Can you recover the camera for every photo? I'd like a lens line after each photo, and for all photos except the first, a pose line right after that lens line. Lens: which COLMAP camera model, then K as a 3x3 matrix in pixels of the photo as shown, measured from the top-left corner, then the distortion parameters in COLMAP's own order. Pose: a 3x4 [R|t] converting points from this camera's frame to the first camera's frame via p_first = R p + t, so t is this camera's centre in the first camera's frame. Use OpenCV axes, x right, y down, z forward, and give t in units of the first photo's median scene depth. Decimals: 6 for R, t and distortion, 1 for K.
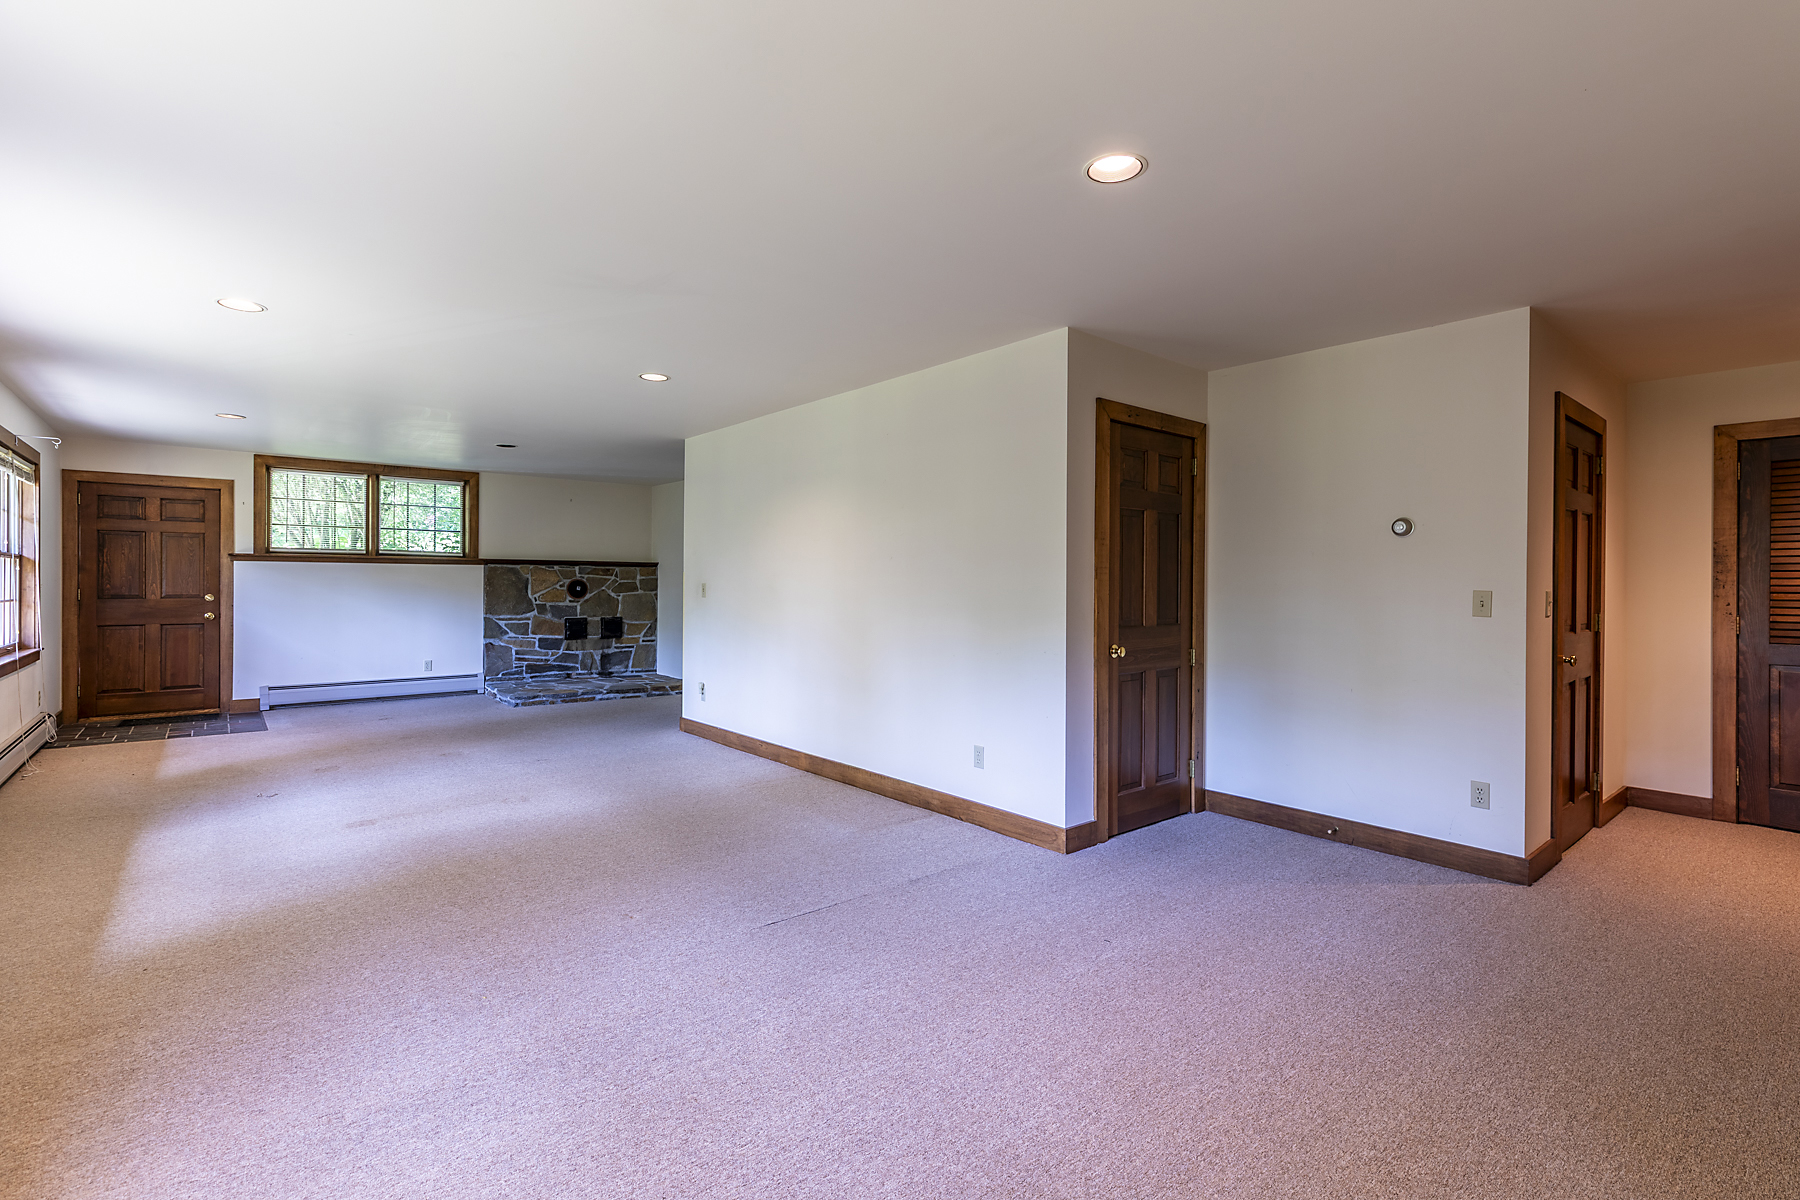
lens RADIAL K [[857.5, 0, 915.4], [0, 857.5, 584.6], [0, 0, 1]] dist [0.011014, 0.000530]
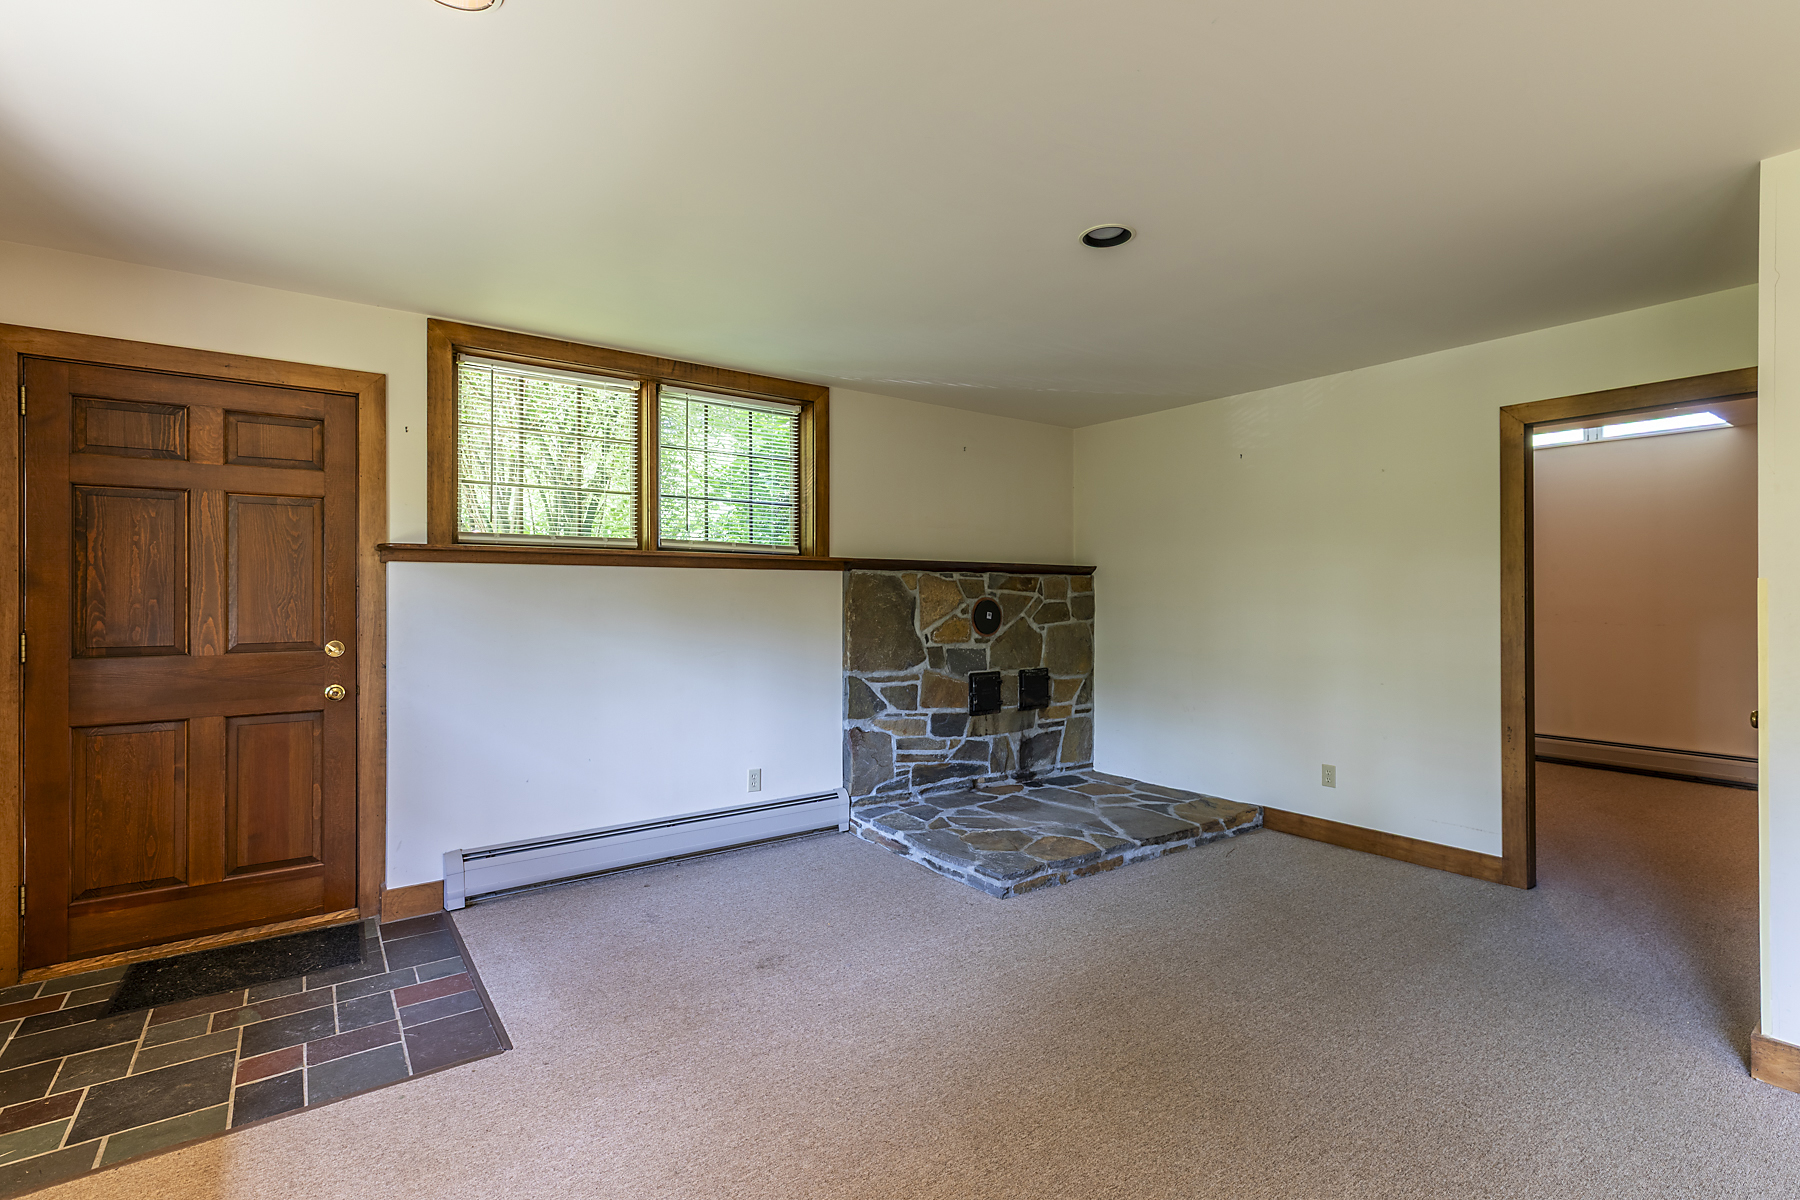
lens RADIAL K [[857.5, 0, 904.0], [0, 857.5, 596.1], [0, 0, 1]] dist [0.011014, 0.000530]
pose [[0.997442, -0.006534, -0.071175, -0.470752], [0.006283, 0.999973, -0.003749, -0.006688], [0.071198, 0.003292, 0.997457, 0.553780]]
